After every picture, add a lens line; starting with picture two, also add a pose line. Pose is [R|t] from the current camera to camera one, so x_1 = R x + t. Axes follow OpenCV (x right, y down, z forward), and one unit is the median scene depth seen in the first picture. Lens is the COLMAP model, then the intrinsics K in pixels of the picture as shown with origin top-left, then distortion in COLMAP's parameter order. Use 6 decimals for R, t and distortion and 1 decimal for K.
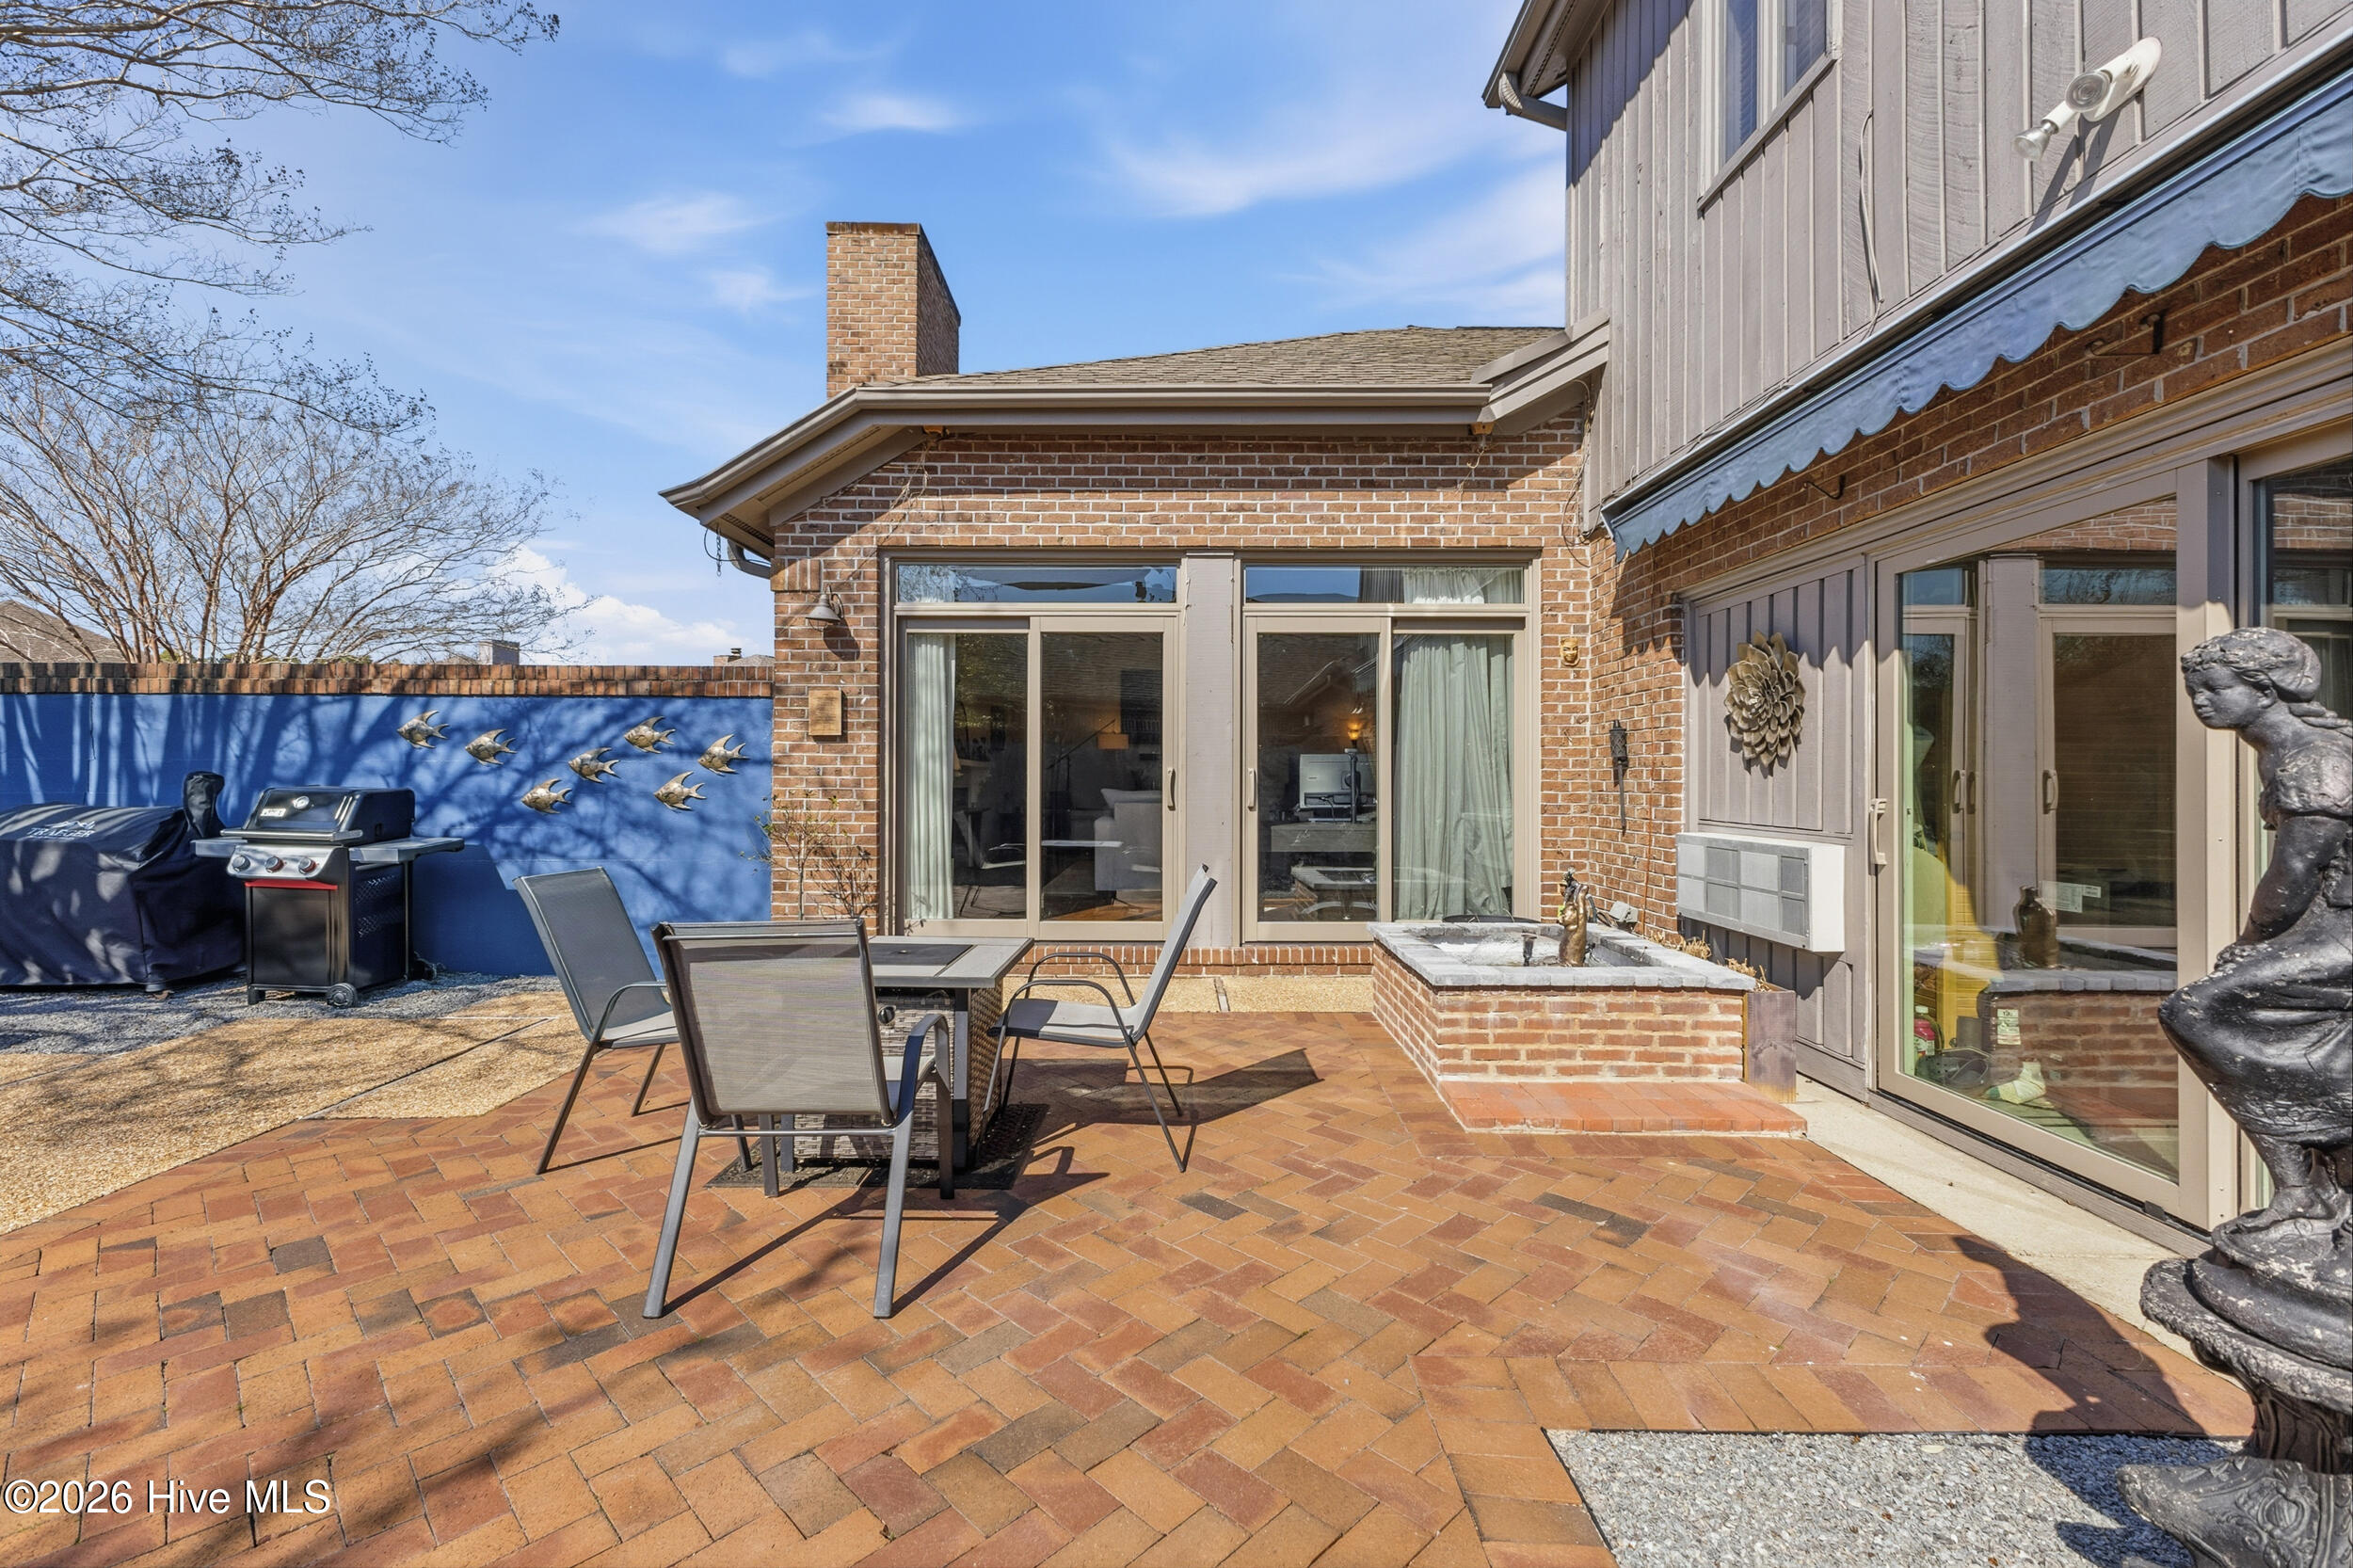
lens RADIAL K [[1012.0, 0, 1185.8], [0, 1012.0, 784.6], [0, 0, 1]] dist [0.008791, 0.000247]
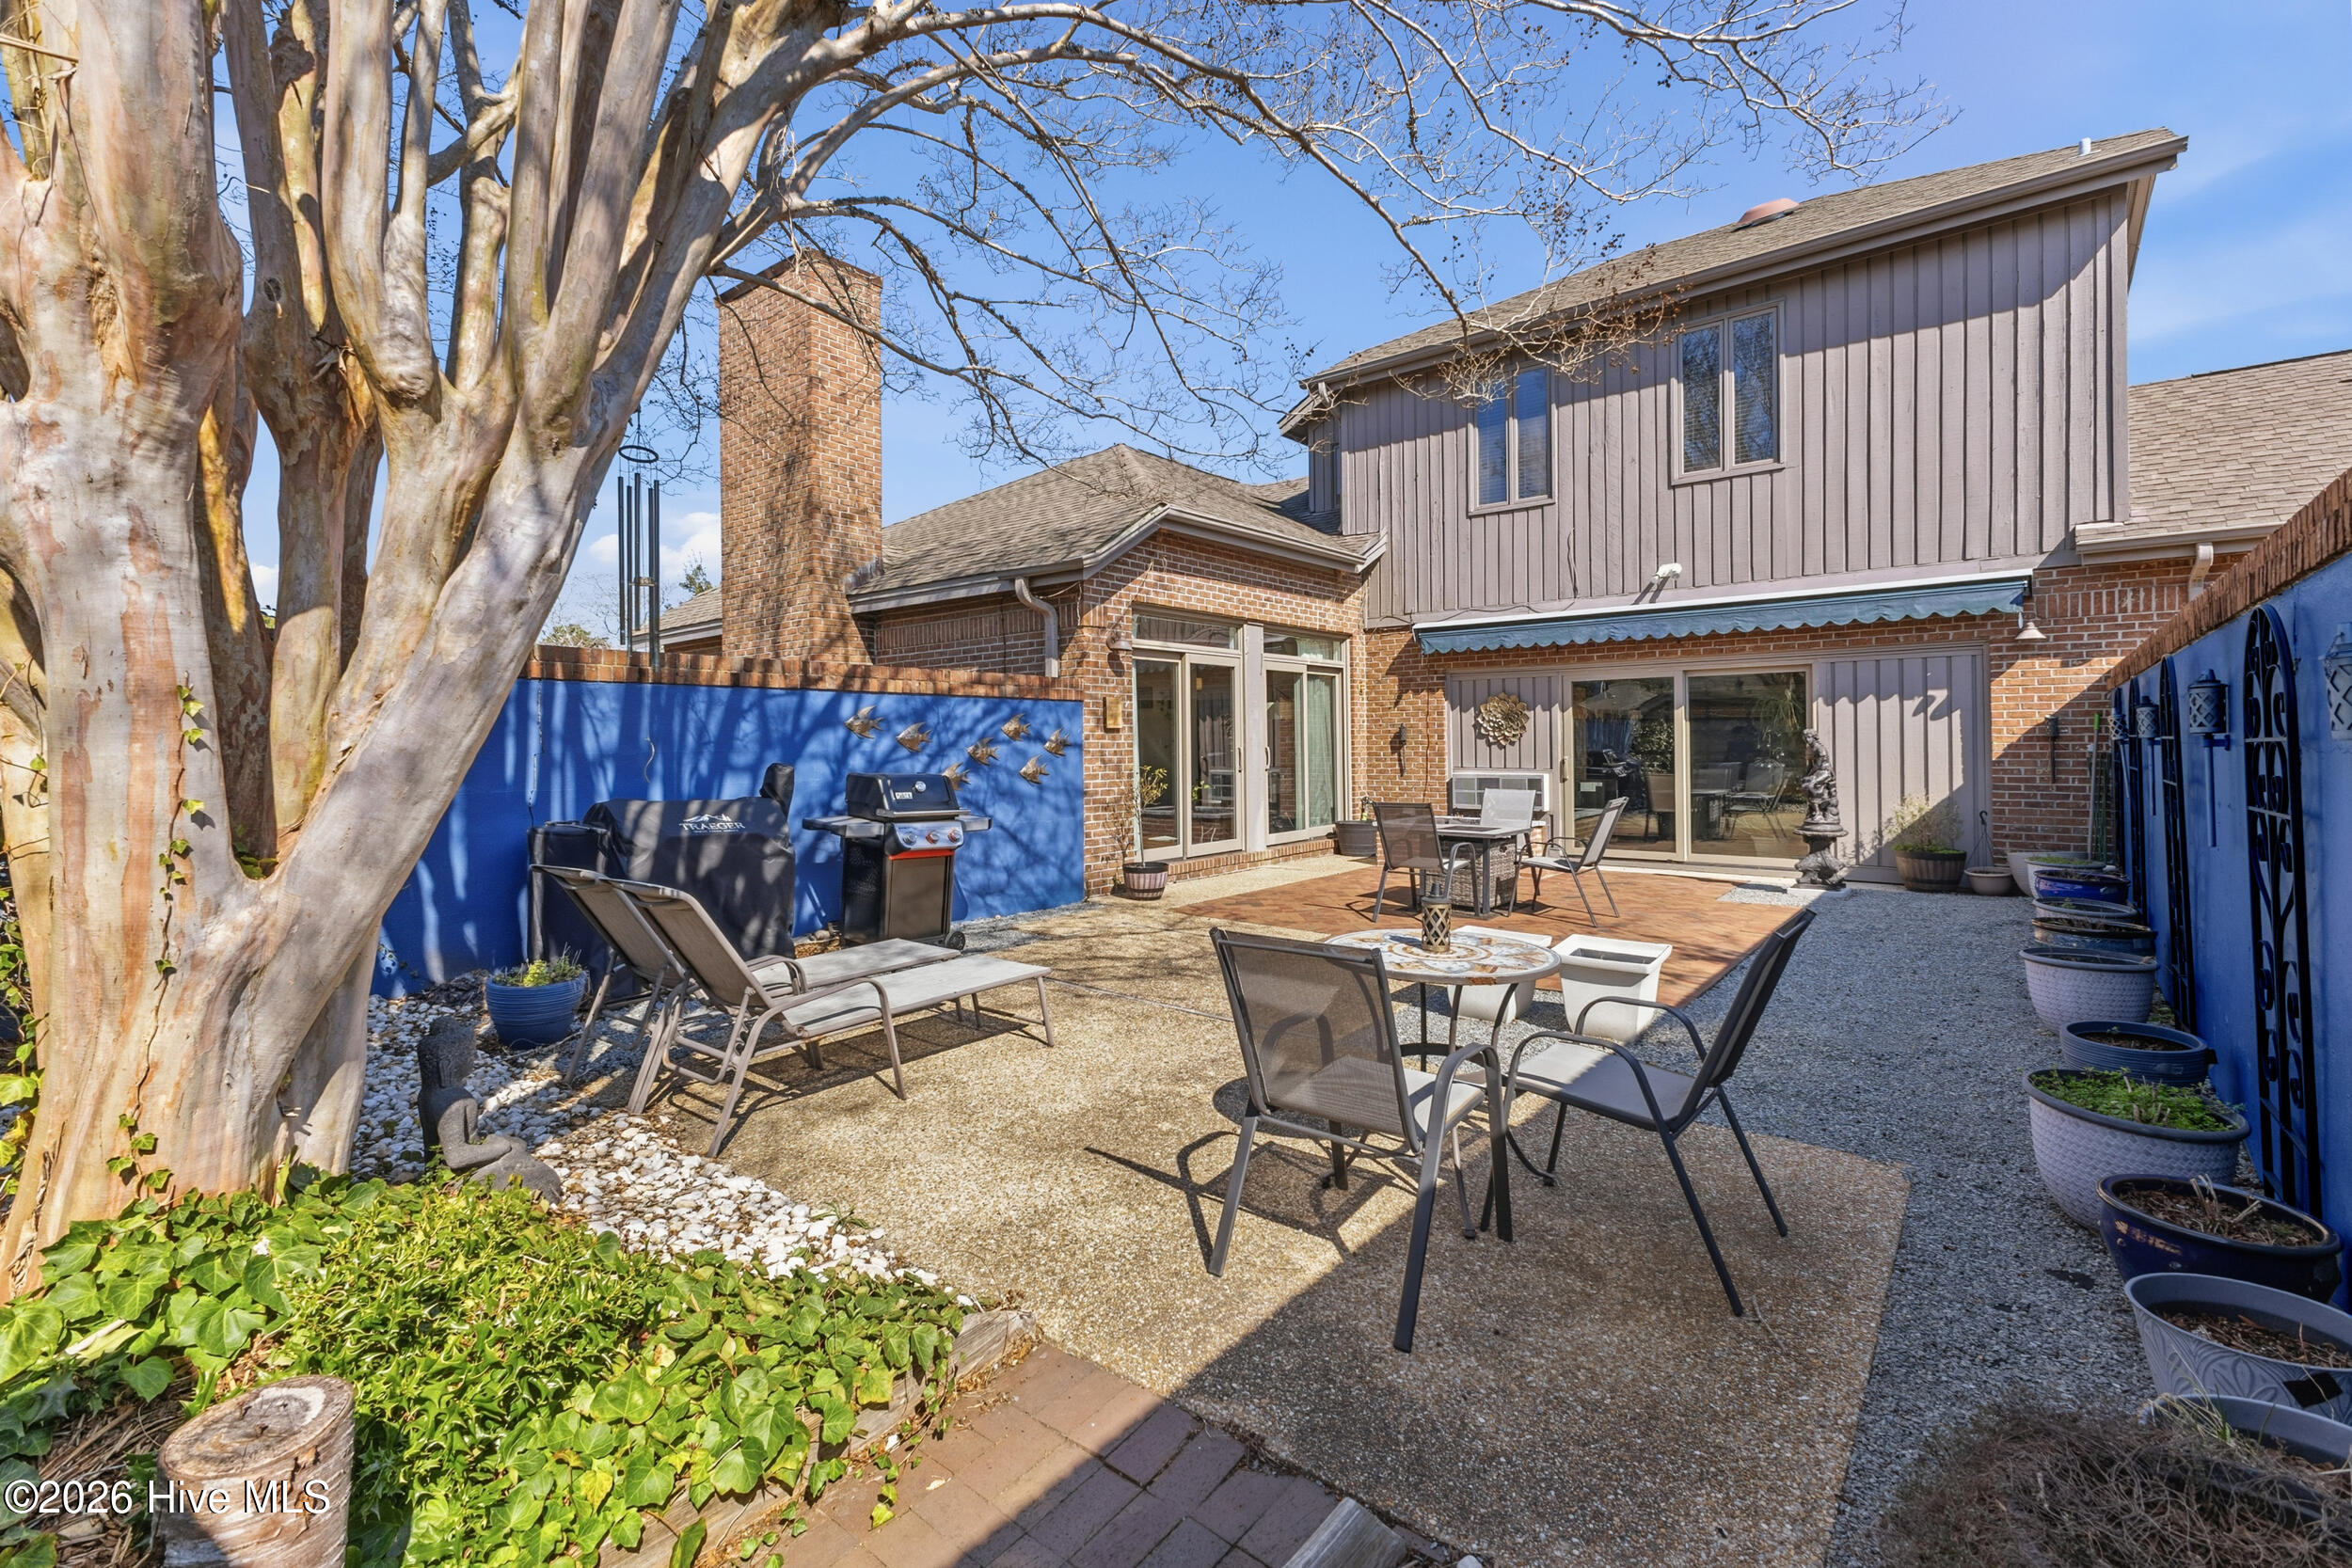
lens RADIAL K [[1011.5, 0, 1181.8], [0, 1011.5, 744.1], [0, 0, 1]] dist [0.008791, 0.000247]
pose [[0.632845, -0.006868, 0.774248, -1.397485], [0.015798, 0.999867, -0.004042, -0.016699], [-0.774117, 0.014789, 0.632870, 0.005917]]
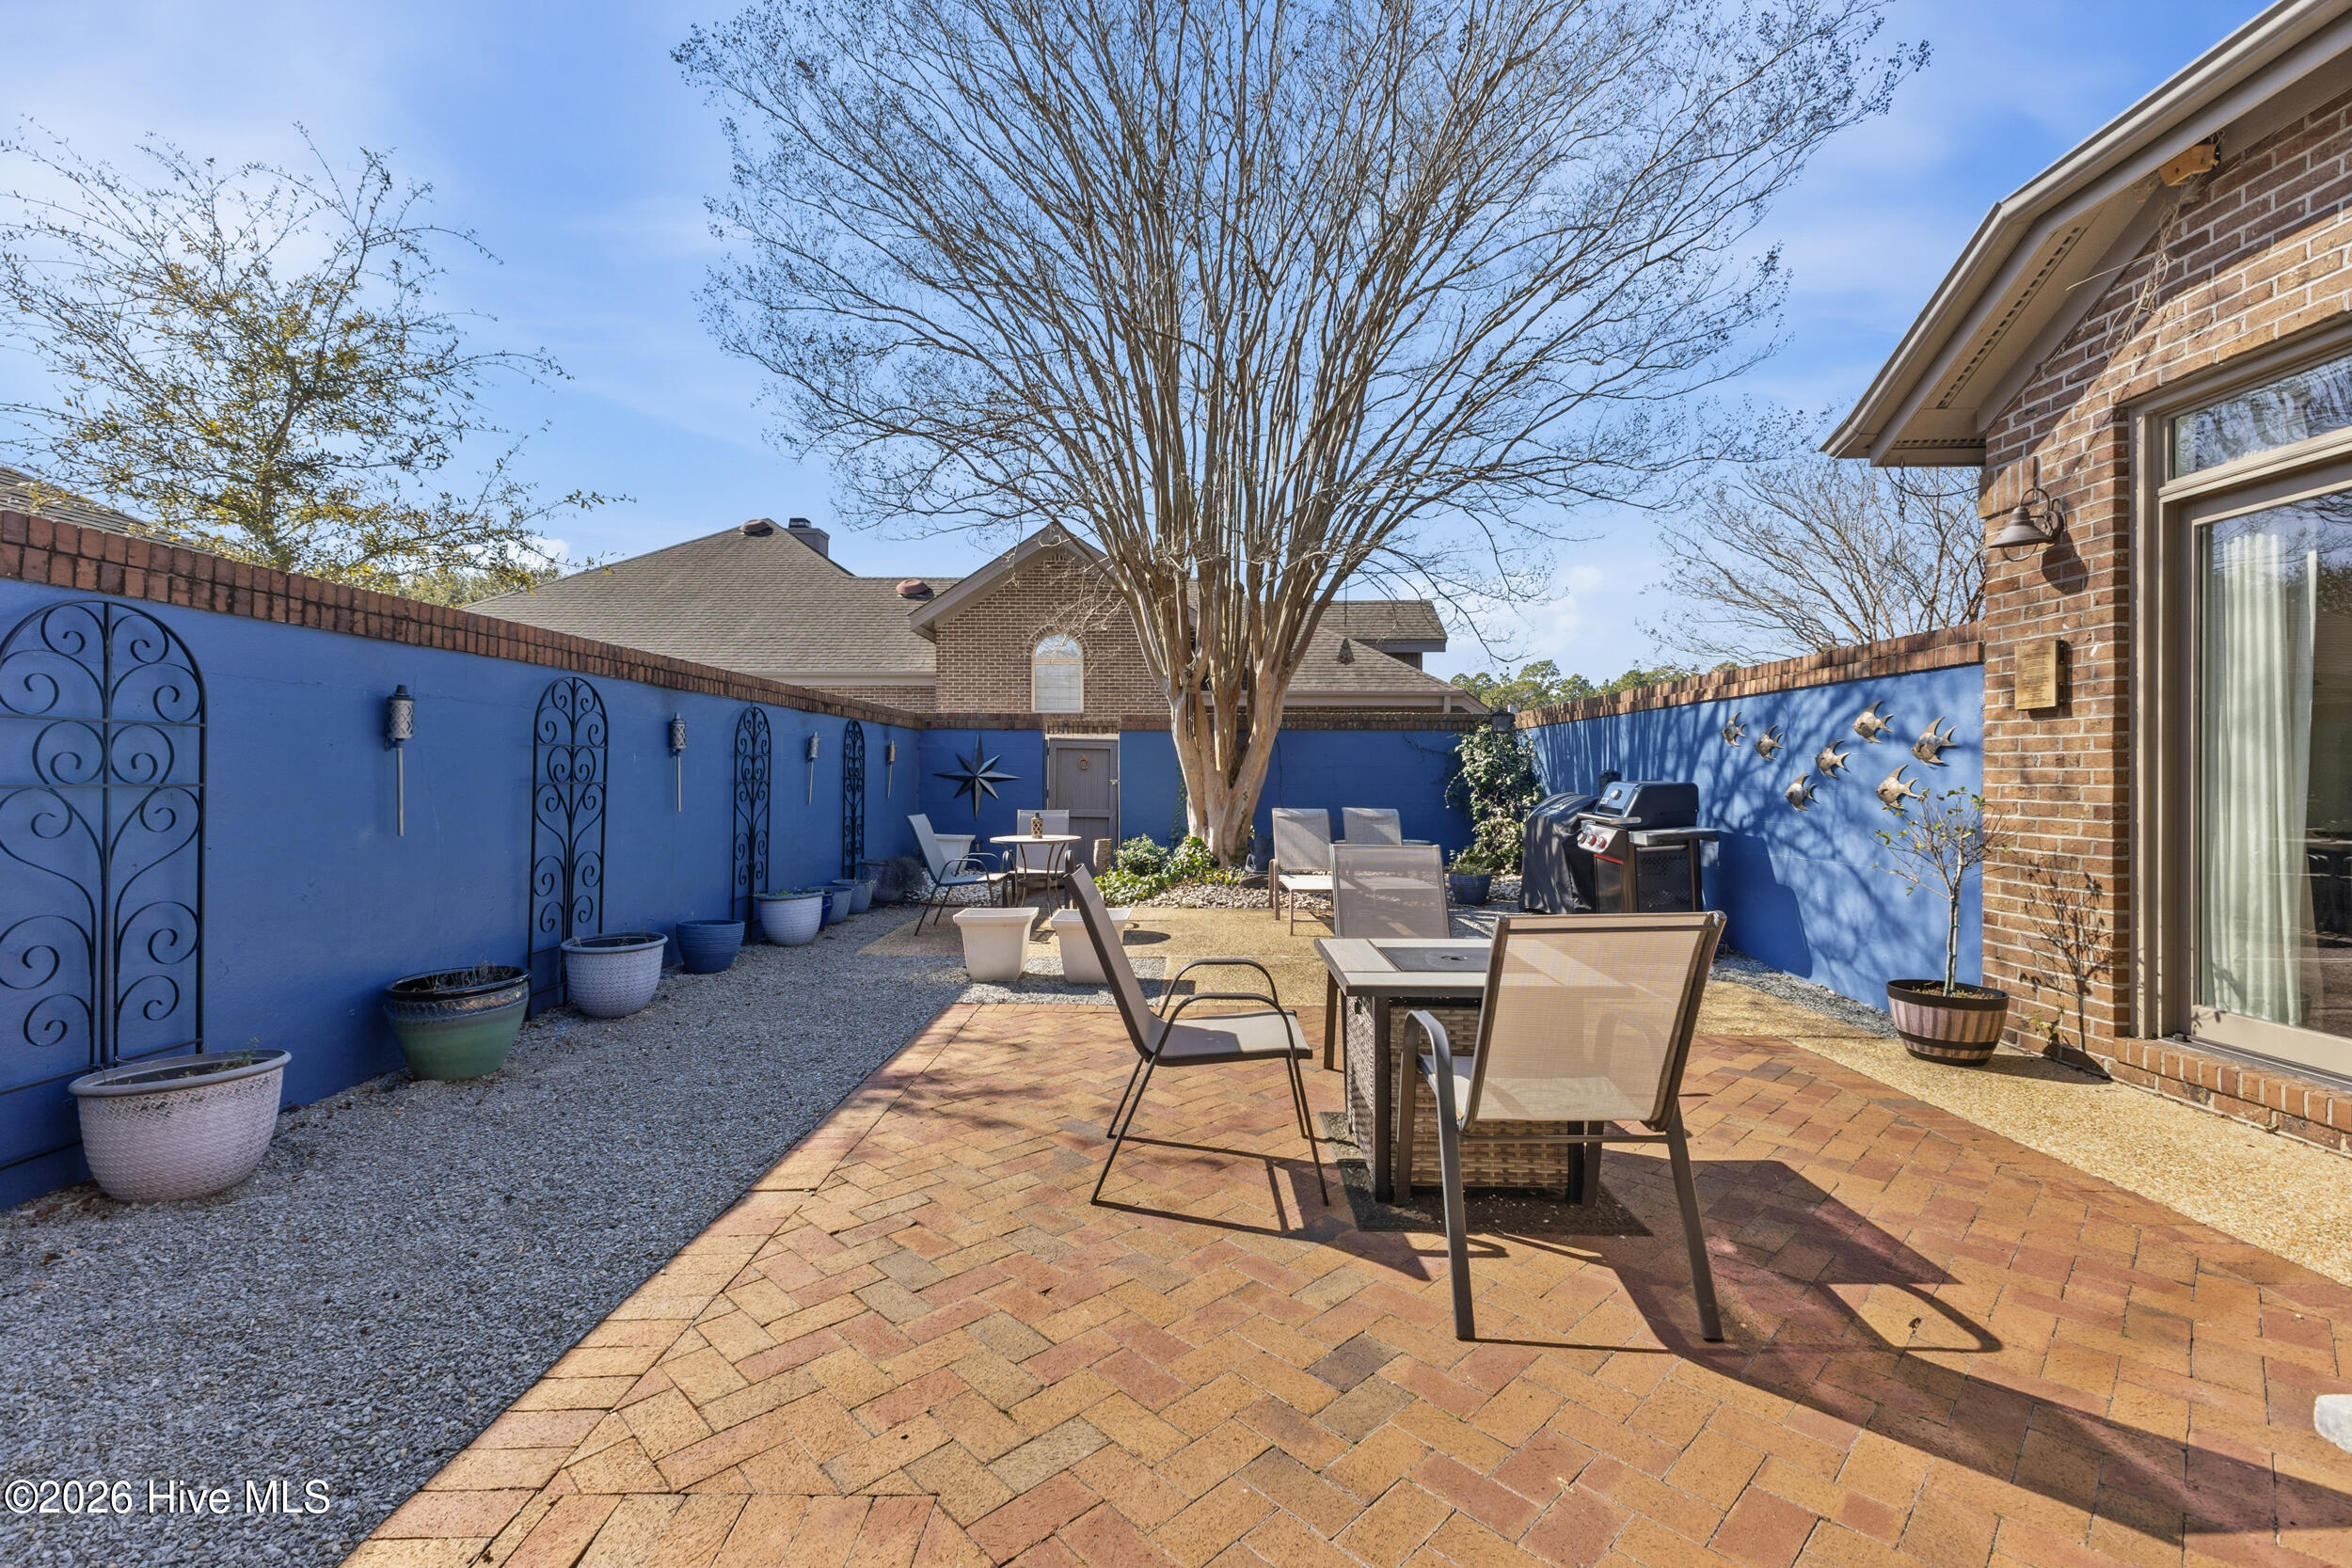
lens RADIAL K [[1011.5, 0, 1180.2], [0, 1011.5, 773.8], [0, 0, 1]] dist [0.008791, 0.000247]
pose [[-0.003207, -0.001401, -0.999994, 0.343985], [-0.010942, 0.999939, -0.001366, 0.005026], [0.999935, 0.010937, -0.003222, 0.415296]]
